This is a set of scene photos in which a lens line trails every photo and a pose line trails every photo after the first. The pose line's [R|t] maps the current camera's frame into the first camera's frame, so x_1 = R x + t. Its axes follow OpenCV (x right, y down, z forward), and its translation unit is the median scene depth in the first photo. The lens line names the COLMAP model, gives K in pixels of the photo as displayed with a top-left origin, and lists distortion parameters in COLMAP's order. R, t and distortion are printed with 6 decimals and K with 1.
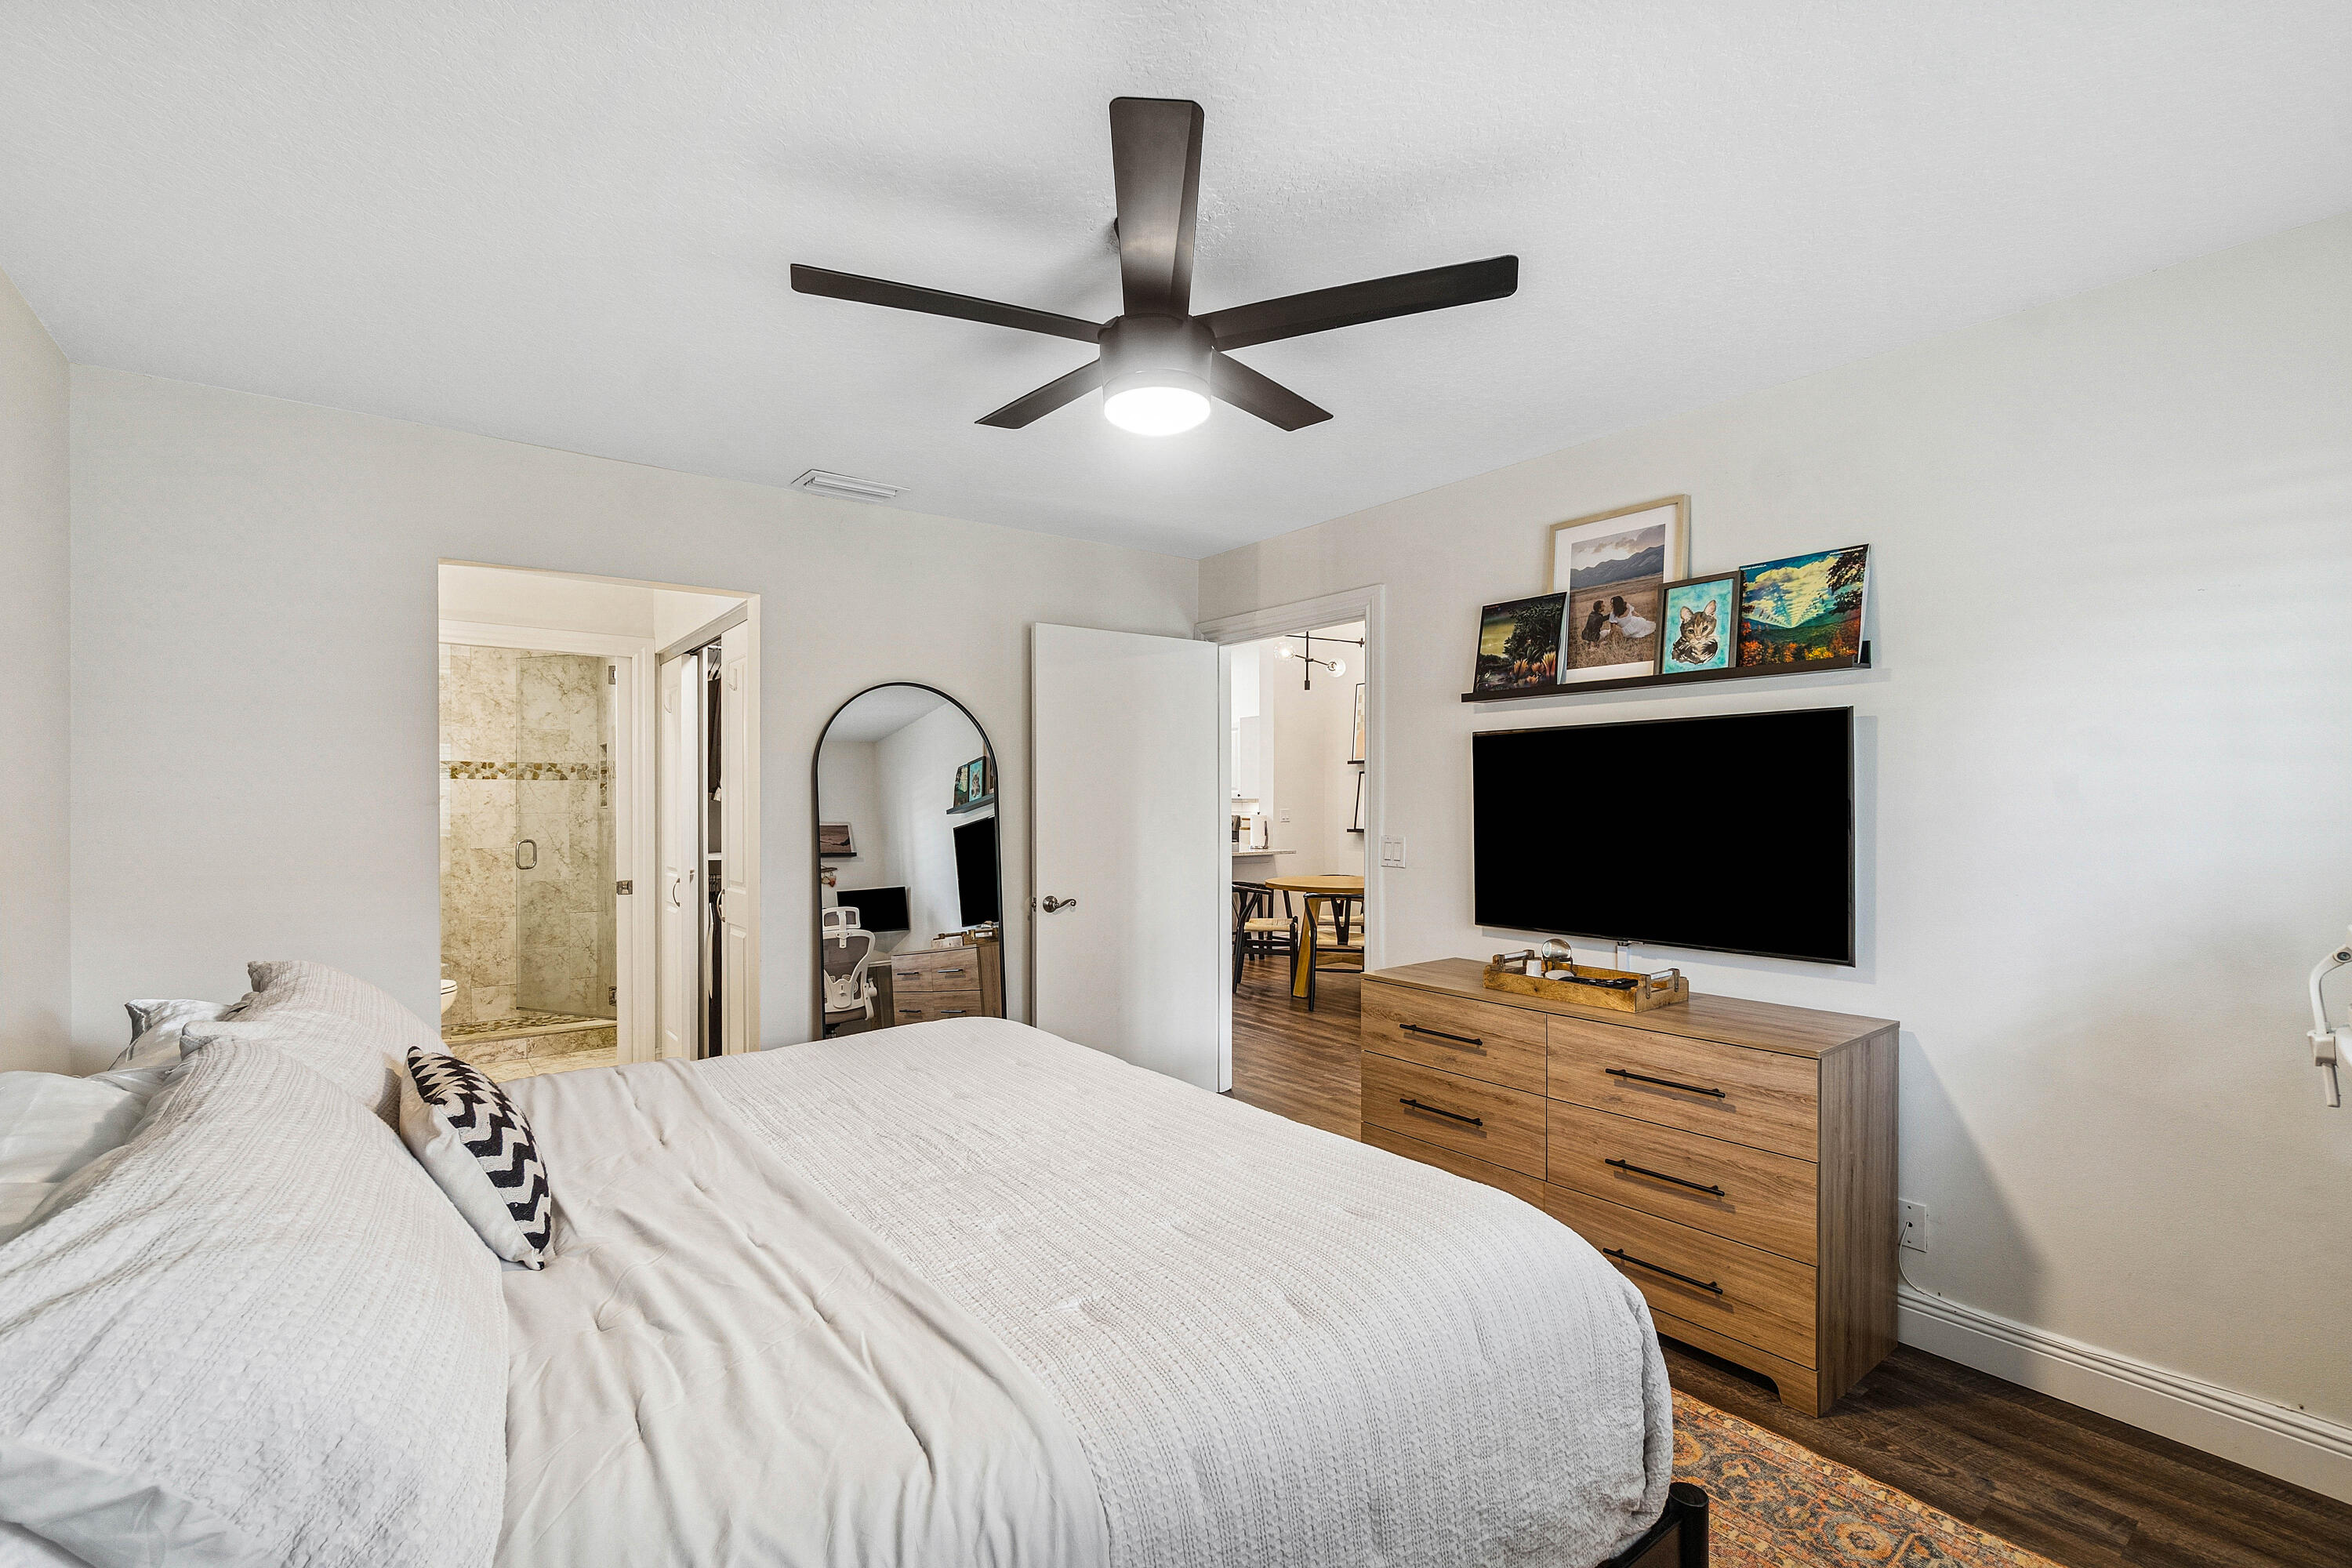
lens RADIAL K [[1029.8, 0, 1166.7], [0, 1029.8, 806.5], [0, 0, 1]] dist [-0.009445, 0.003158]
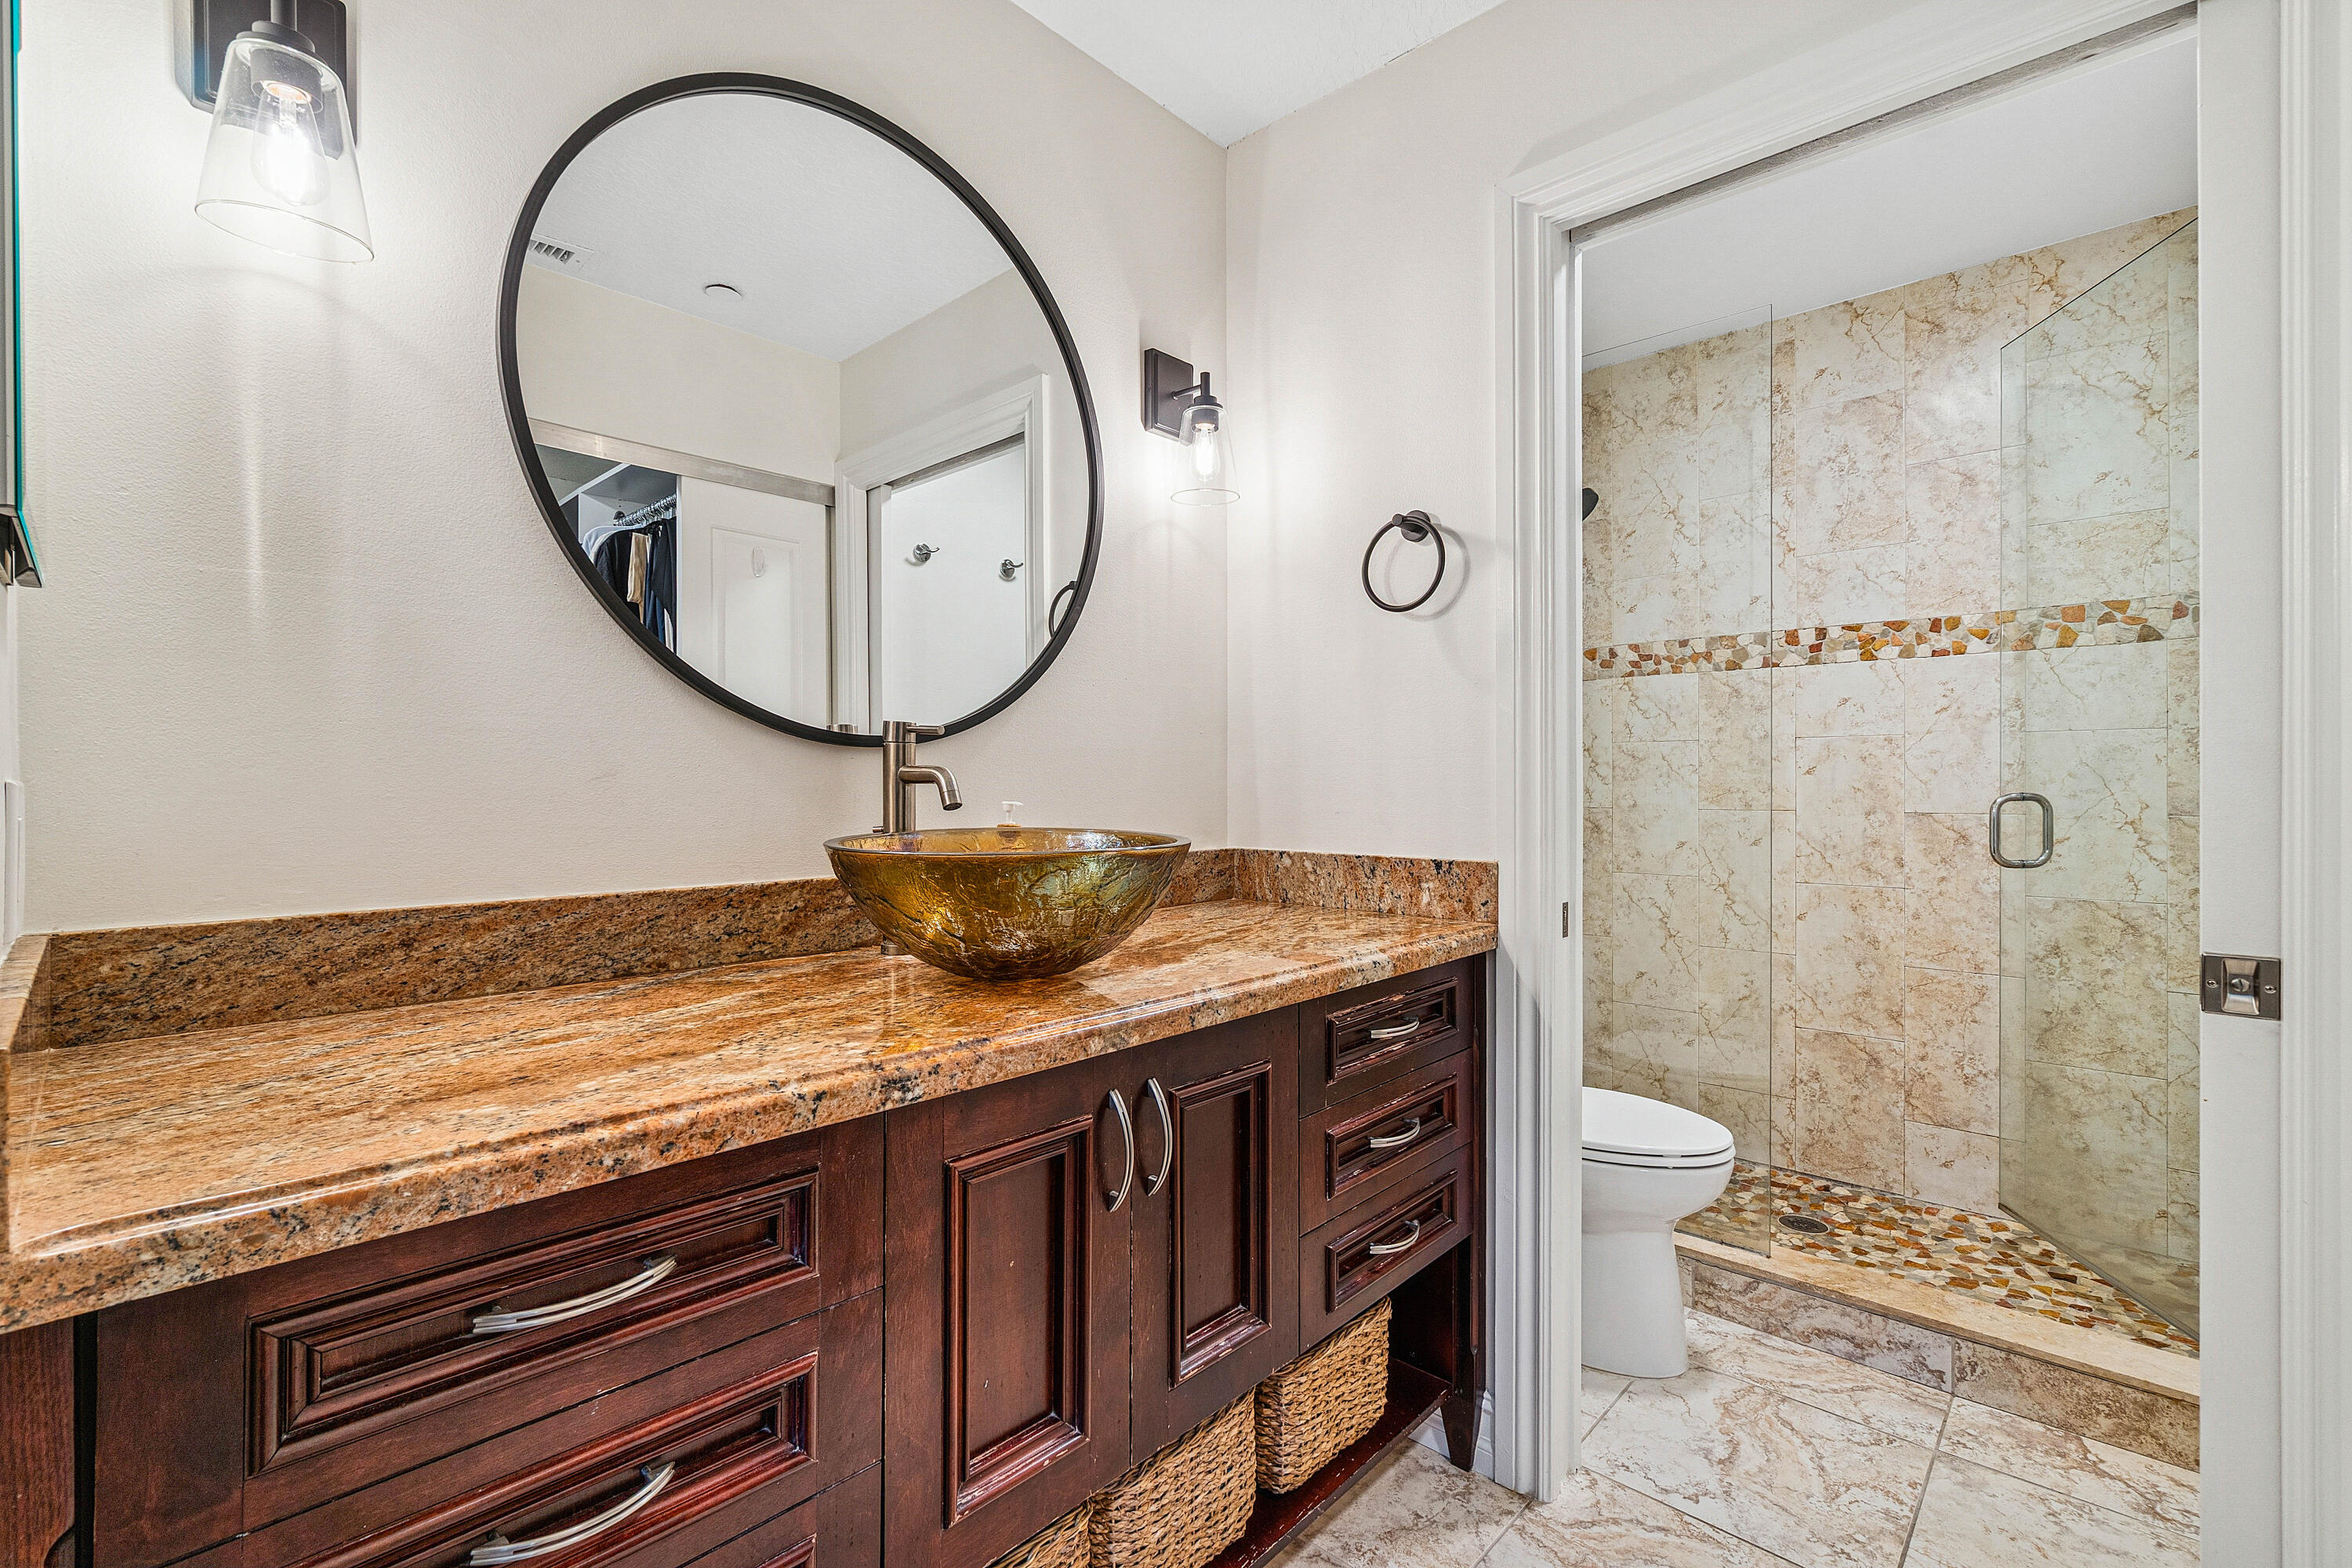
lens RADIAL K [[1029.8, 0, 1192.4], [0, 1029.8, 786.9], [0, 0, 1]] dist [-0.009445, 0.003158]
pose [[0.174571, 0.004434, -0.984635, -0.283283], [0.001611, 0.999987, 0.004788, 0.026870], [0.984643, -0.002422, 0.174562, 0.601690]]
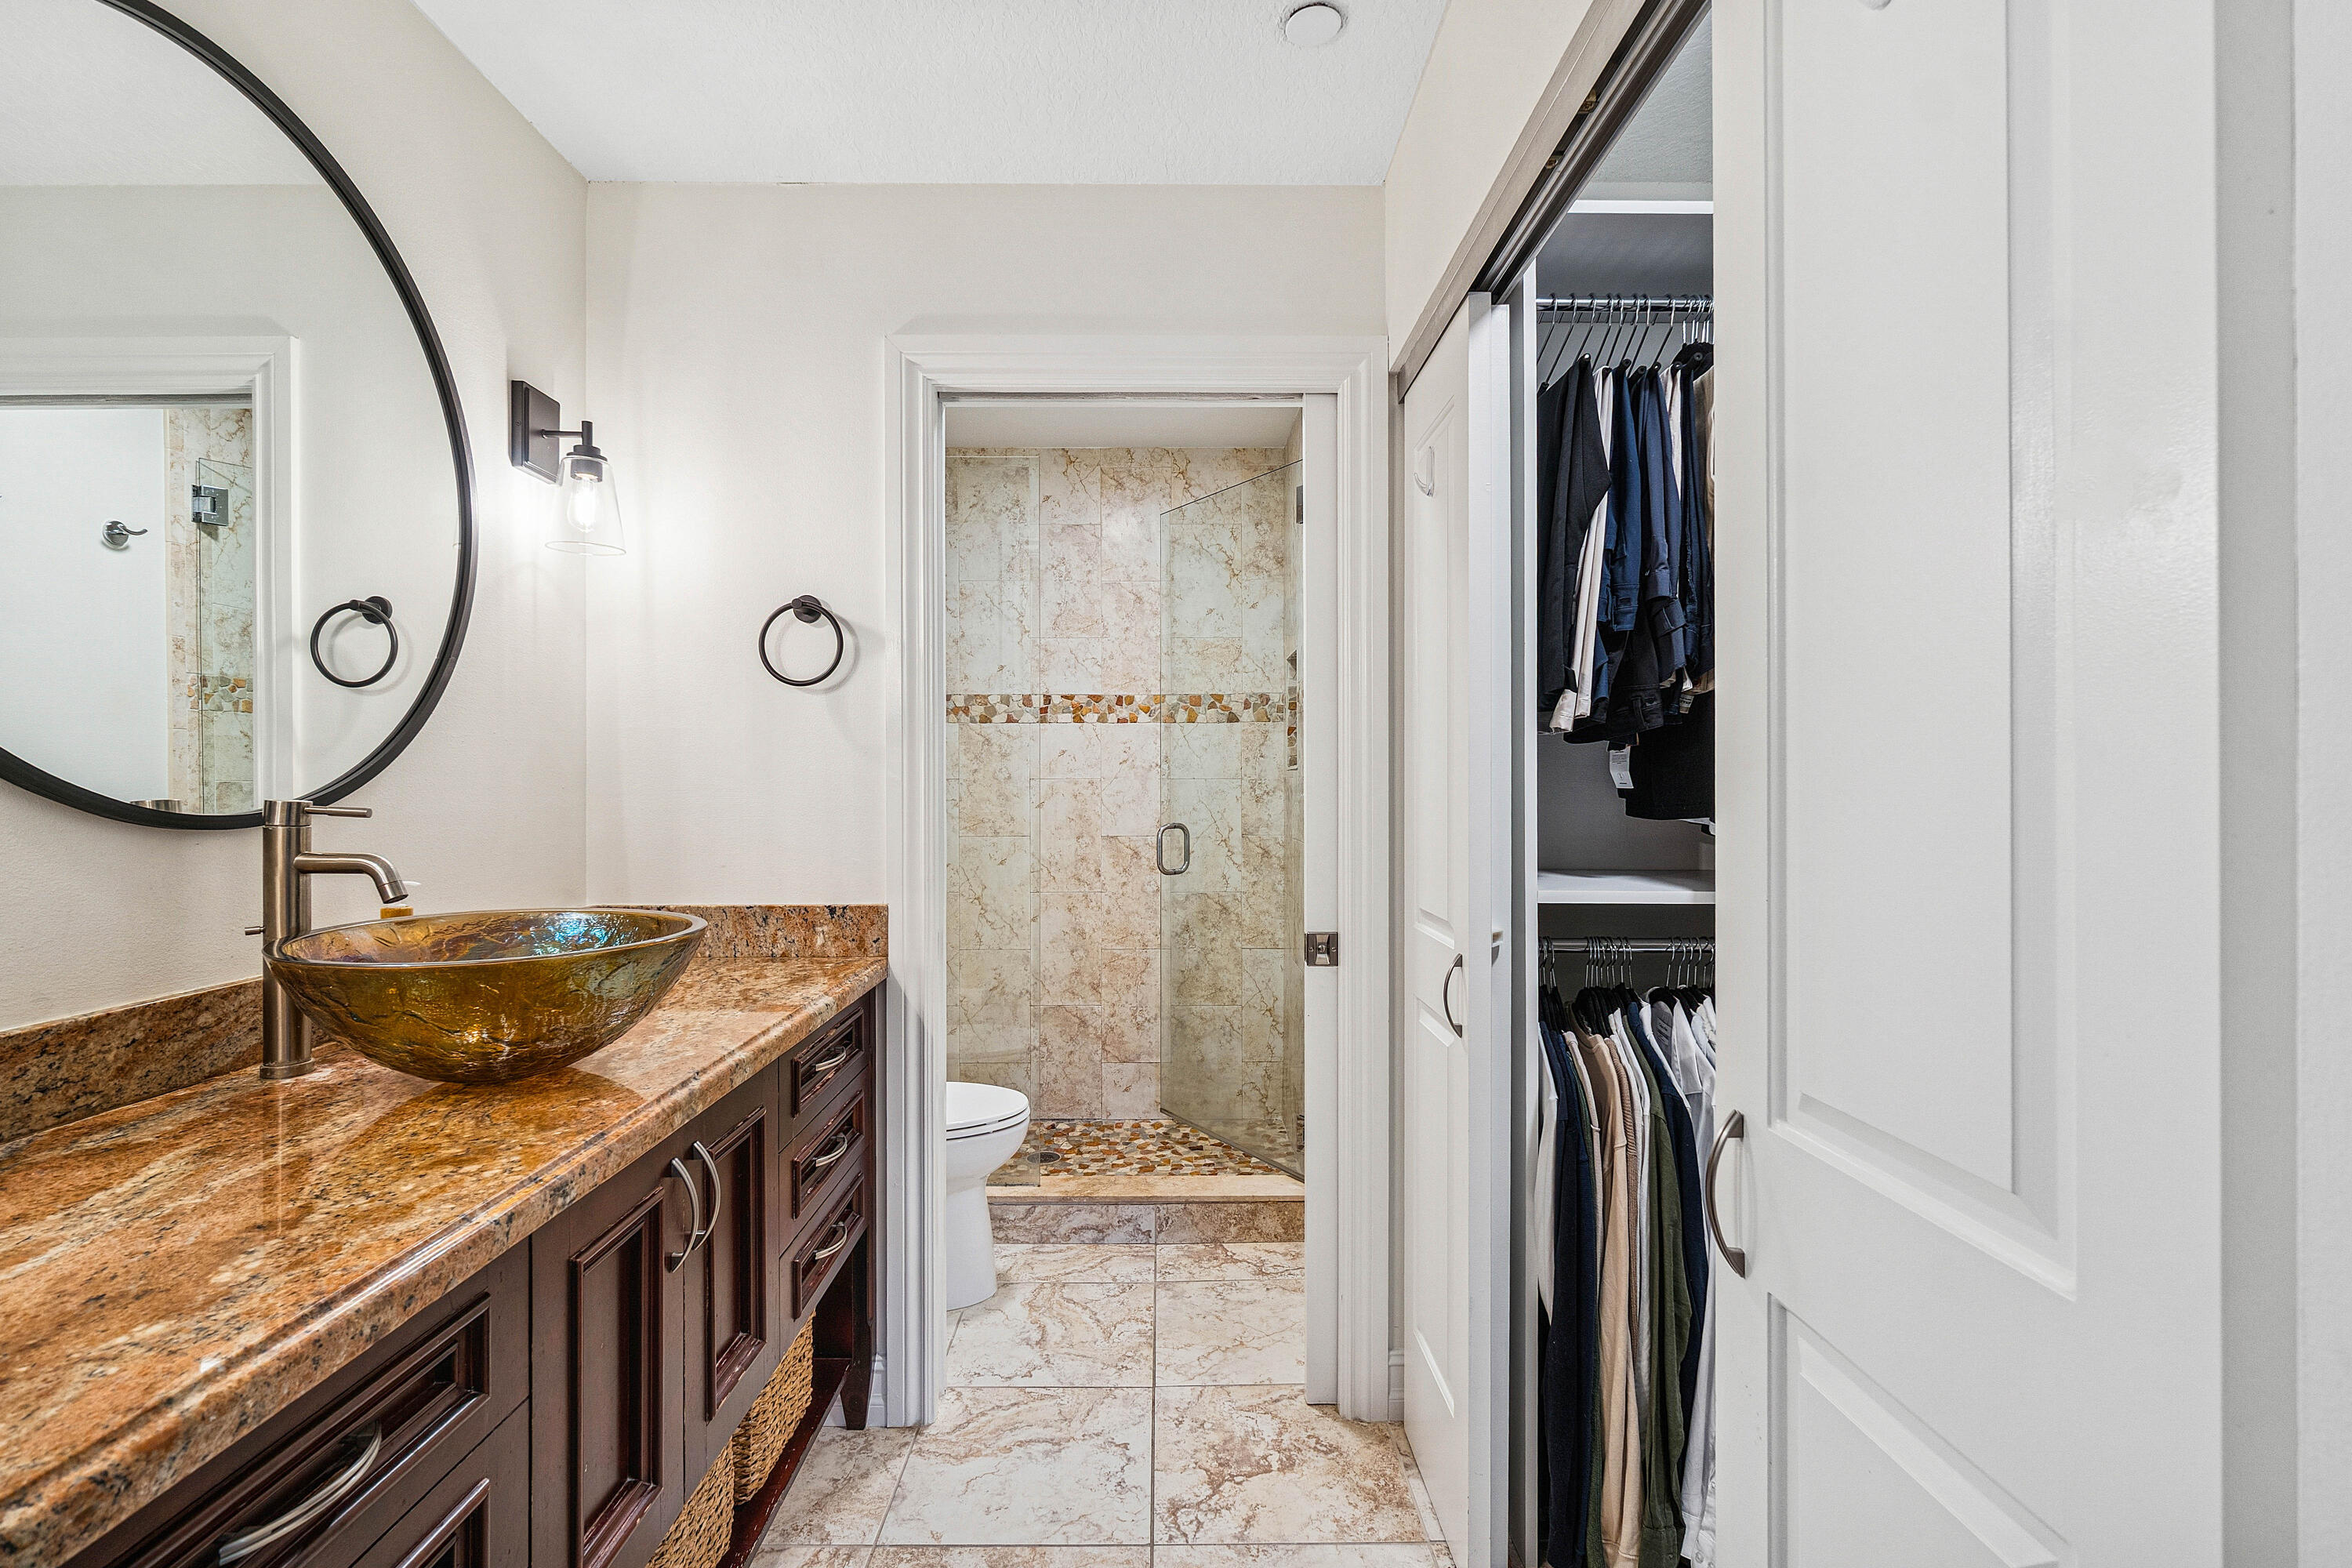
lens RADIAL K [[1029.8, 0, 1172.7], [0, 1029.8, 785.8], [0, 0, 1]] dist [-0.009445, 0.003158]
pose [[0.802508, 0.000119, -0.596641, -0.271373], [0.000404, 1.000000, 0.000742, 0.010371], [0.596641, -0.000836, 0.802508, 0.521588]]
